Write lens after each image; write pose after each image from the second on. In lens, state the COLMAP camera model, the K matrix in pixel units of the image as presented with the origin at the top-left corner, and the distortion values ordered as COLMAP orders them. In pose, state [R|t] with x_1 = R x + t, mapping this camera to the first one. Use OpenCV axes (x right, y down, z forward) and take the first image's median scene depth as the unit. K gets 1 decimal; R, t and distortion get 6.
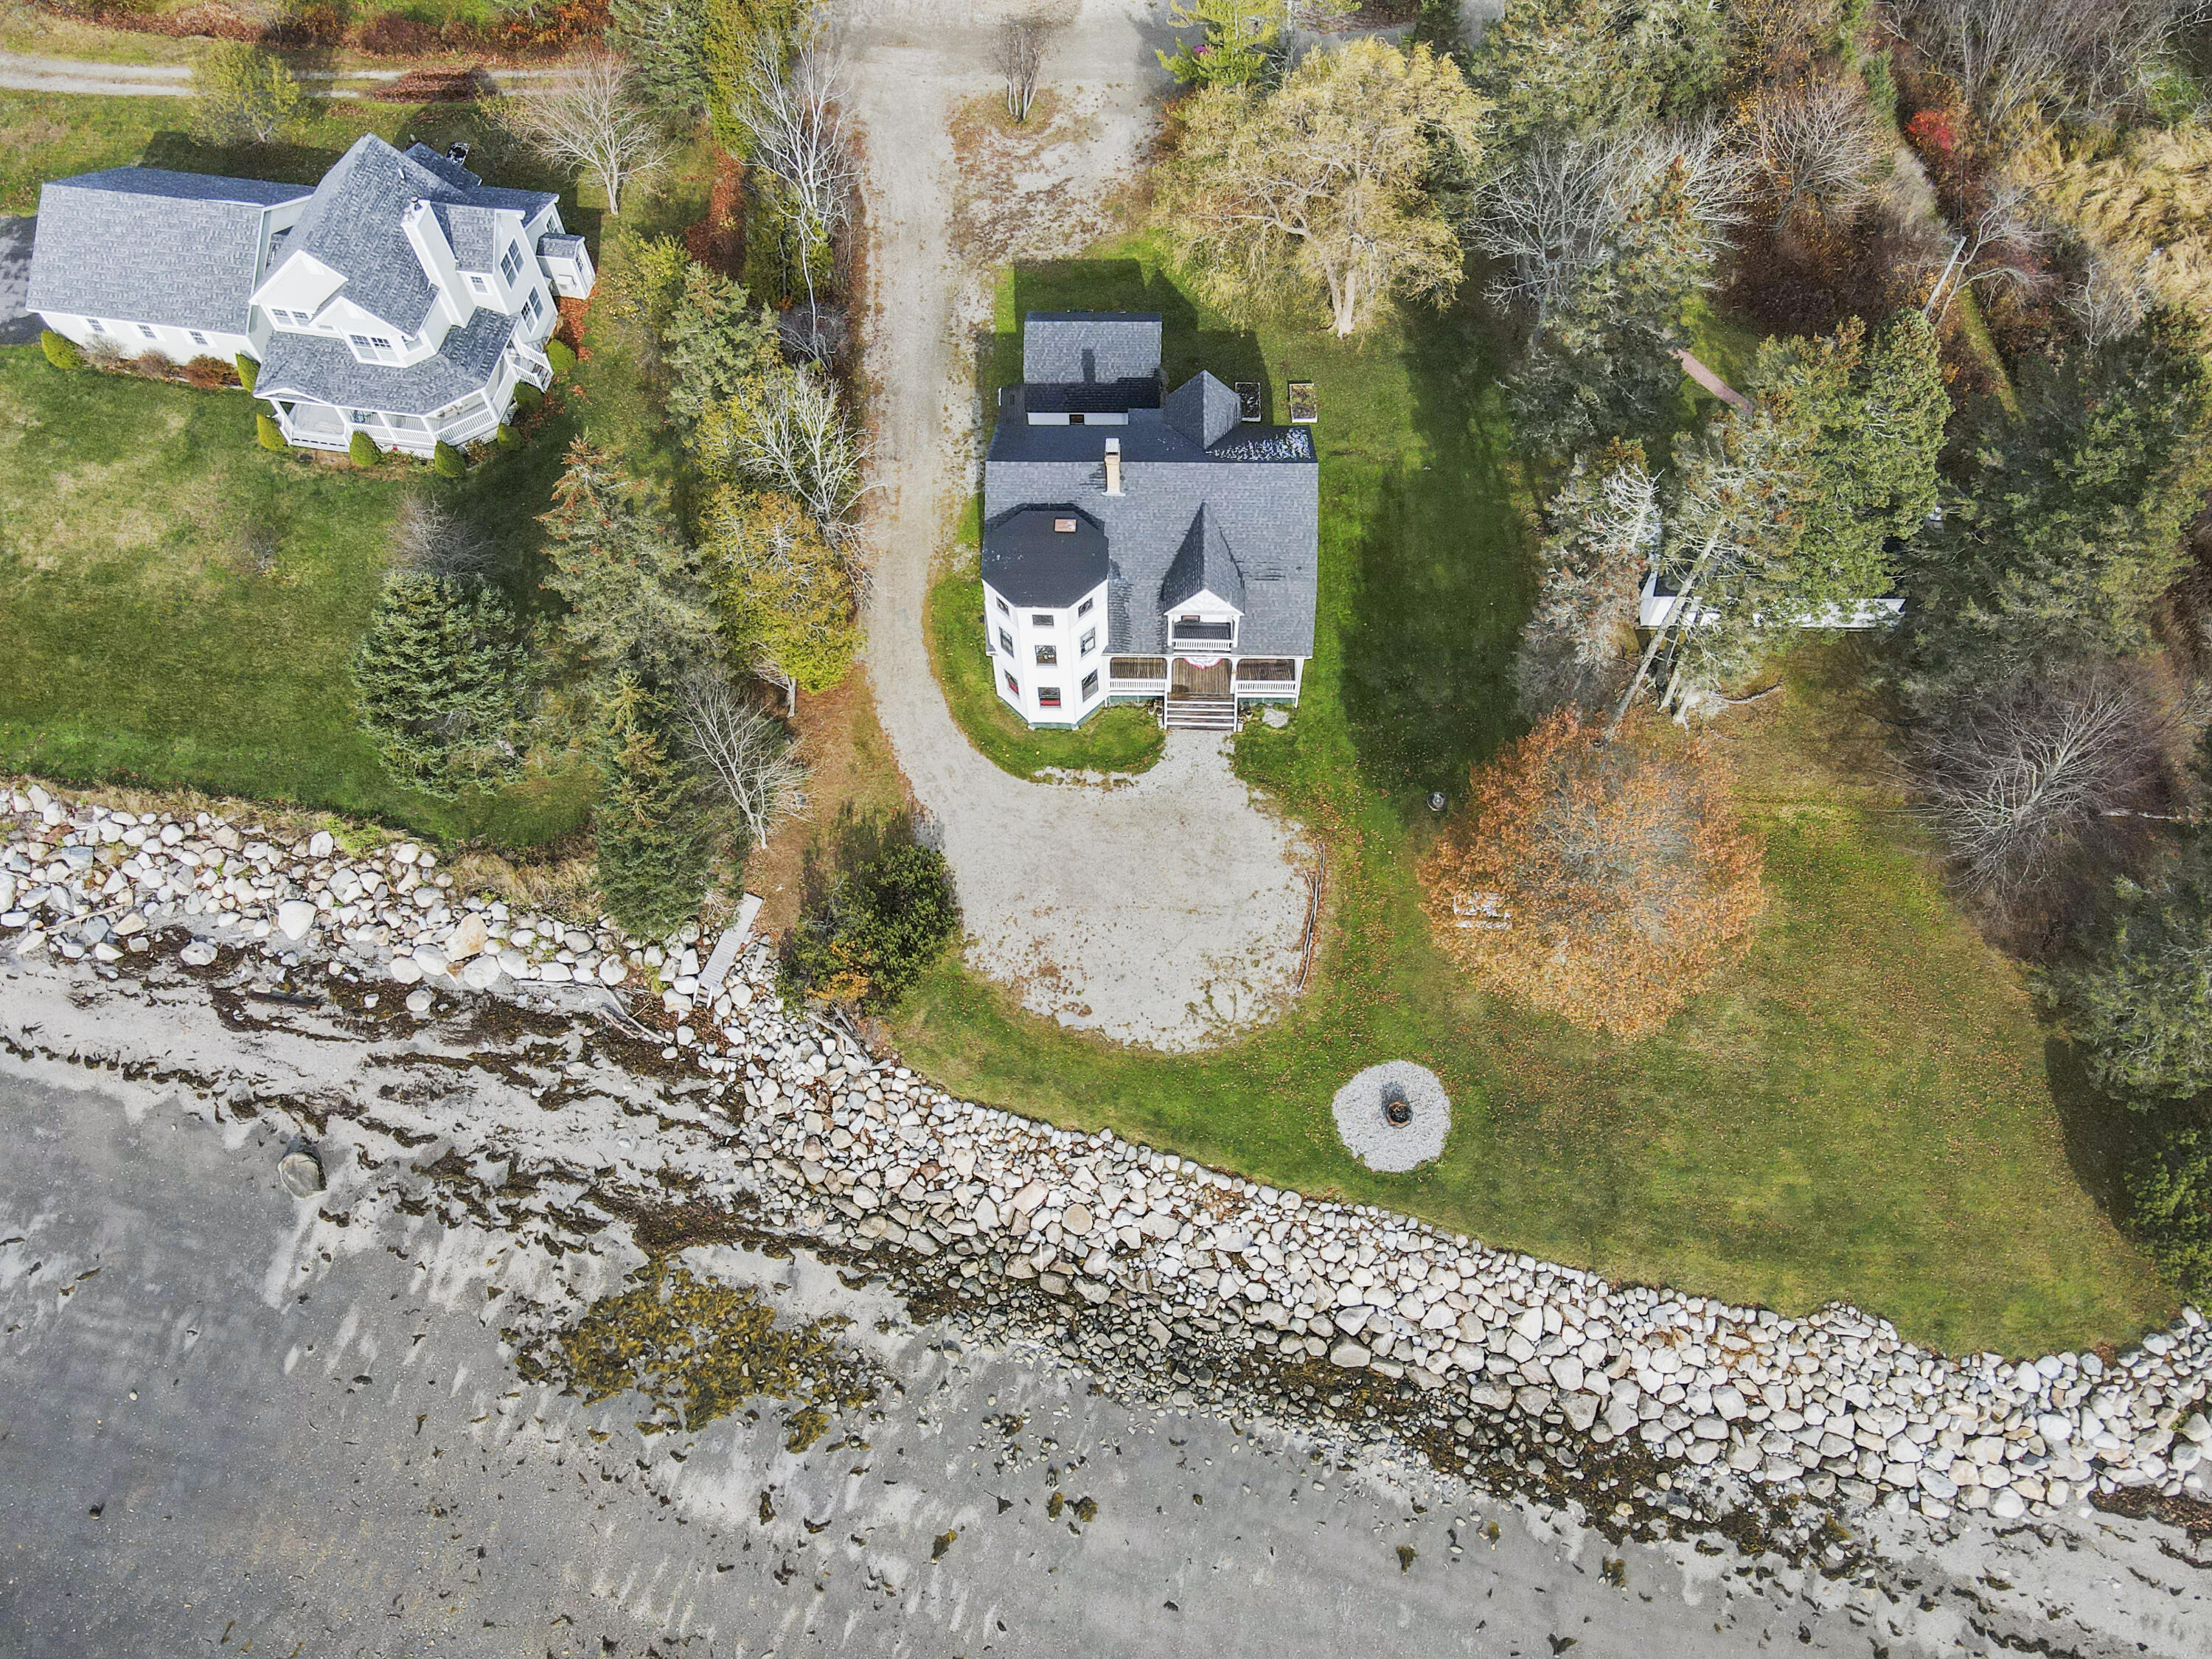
lens RADIAL K [[1622.8, 0, 1103.1], [0, 1622.8, 818.6], [0, 0, 1]] dist [0.004268, 0.020350]
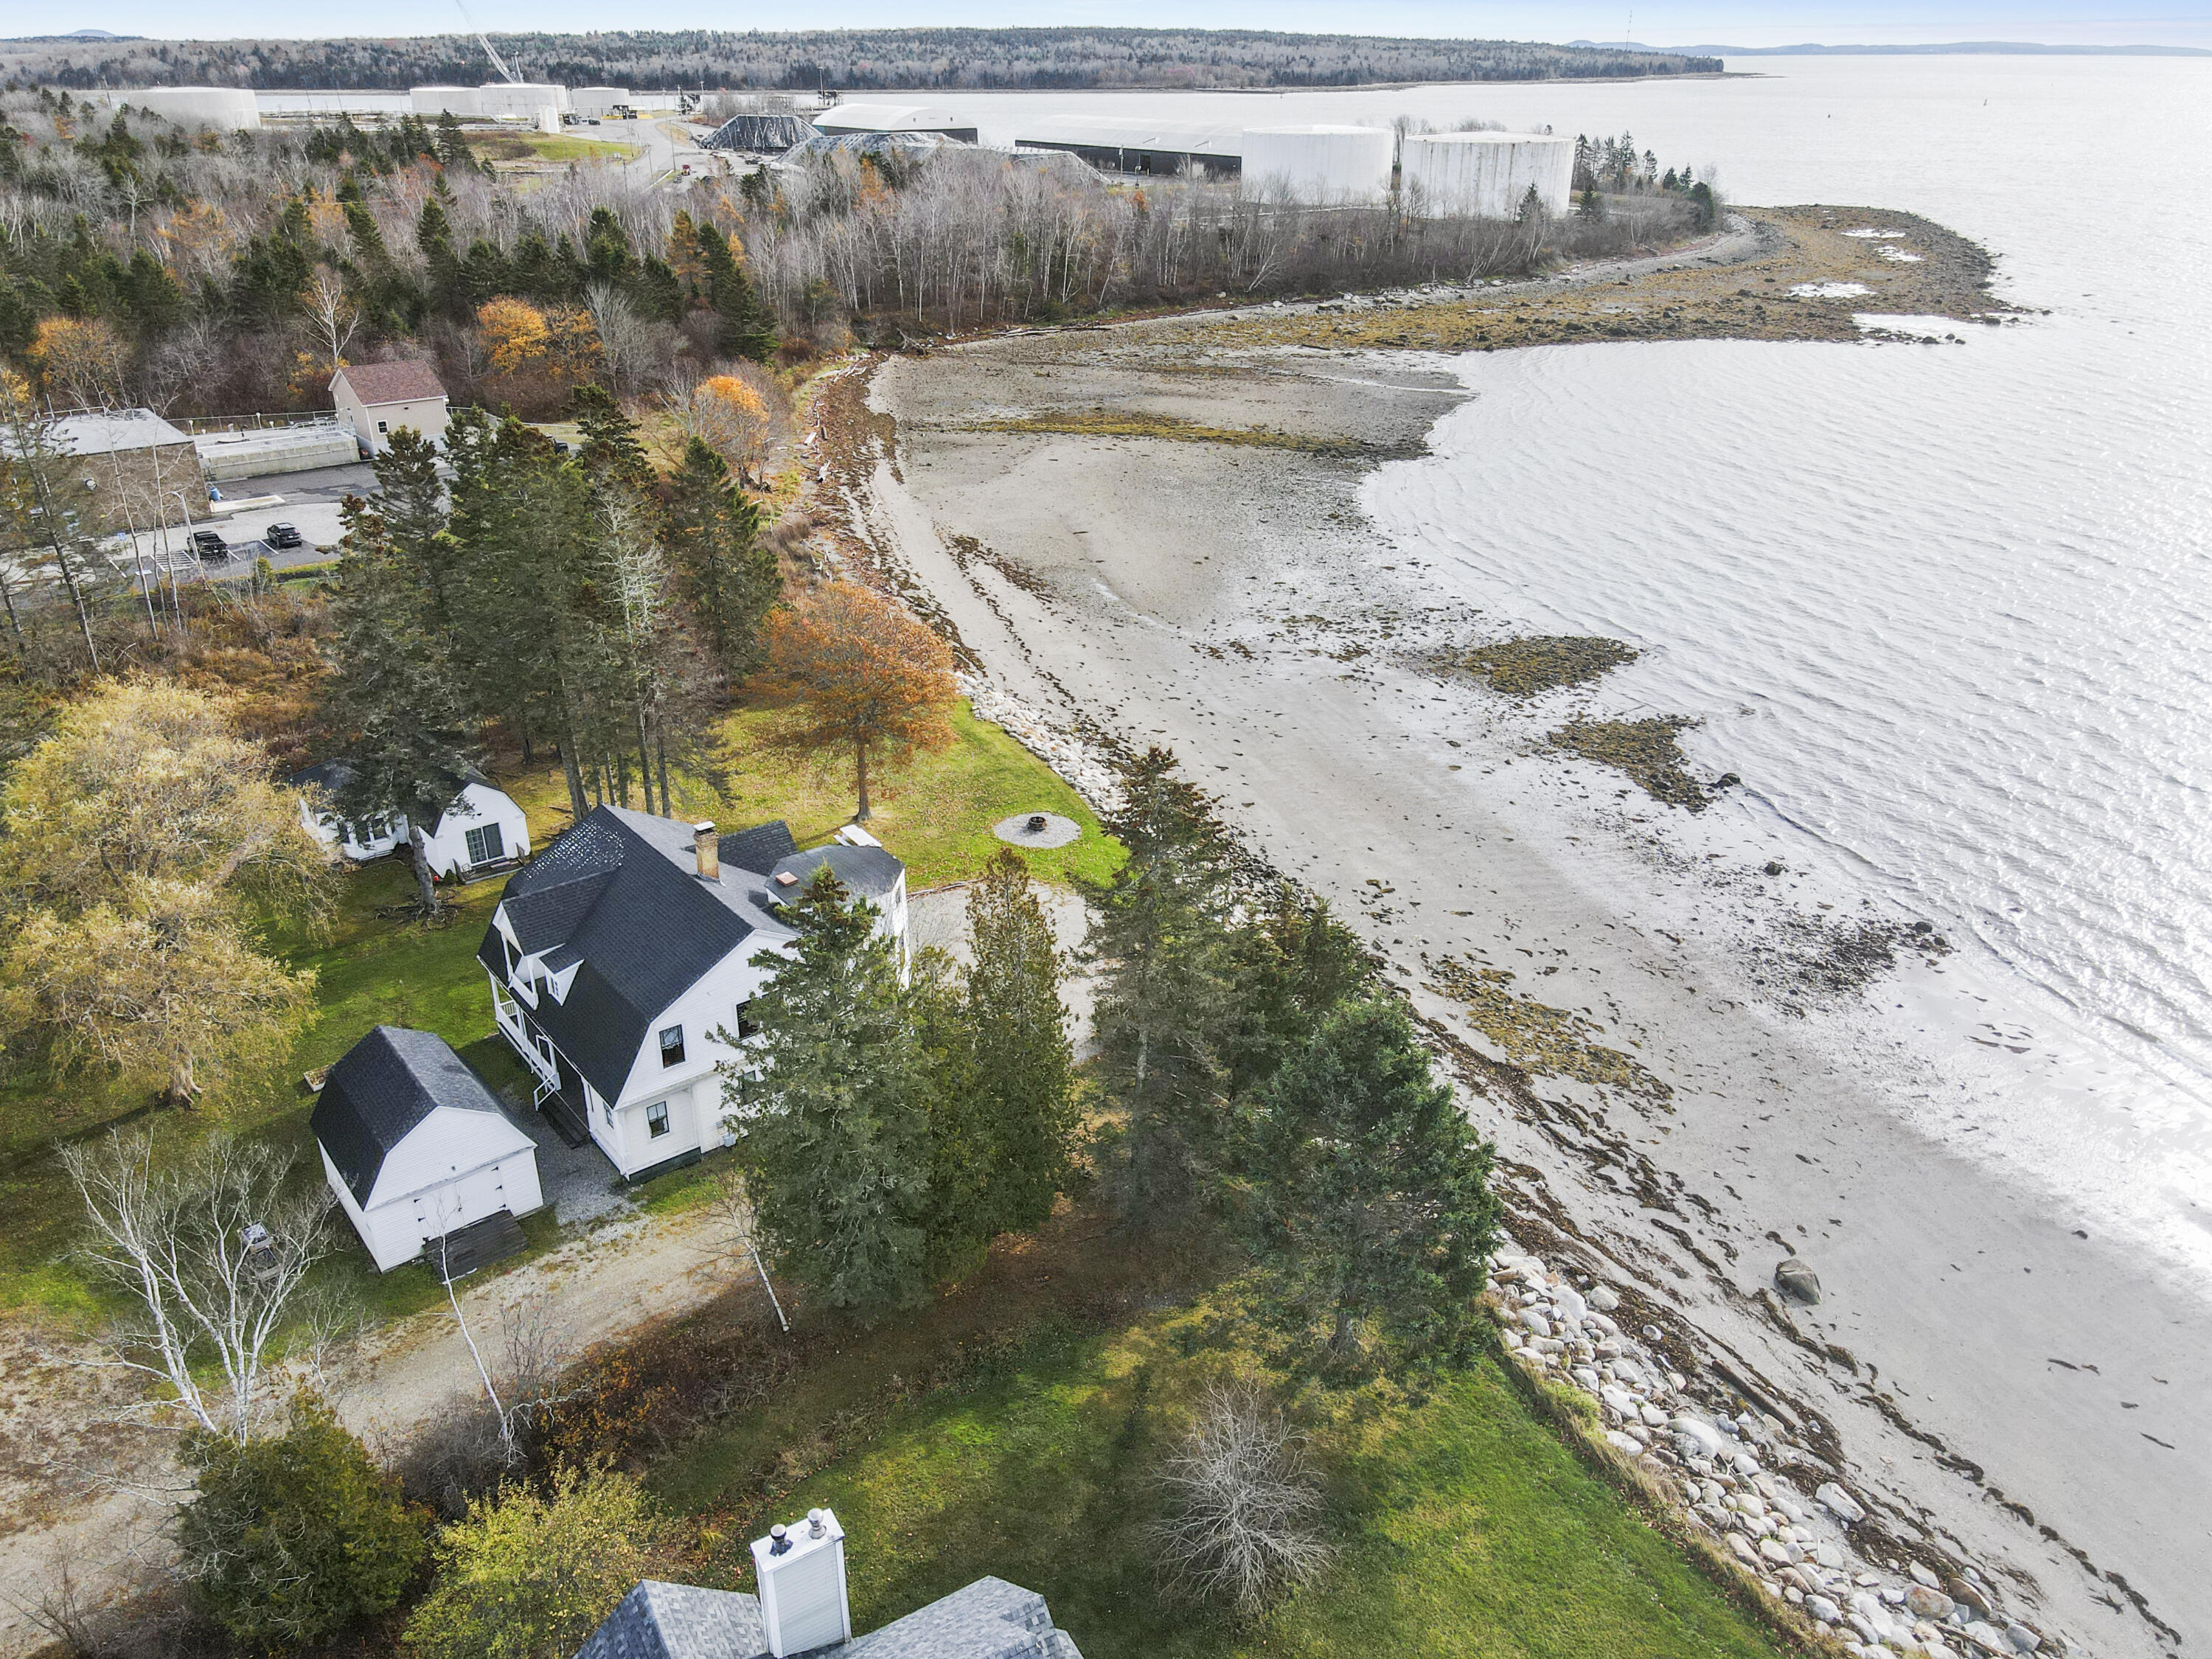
lens RADIAL K [[1622.8, 0, 1103.2], [0, 1622.8, 830.9], [0, 0, 1]] dist [0.004268, 0.020350]
pose [[-0.642530, -0.311932, 0.699895, -0.786583], [0.671524, 0.210706, 0.710393, -0.728208], [-0.369067, 0.926445, 0.074085, 0.828775]]
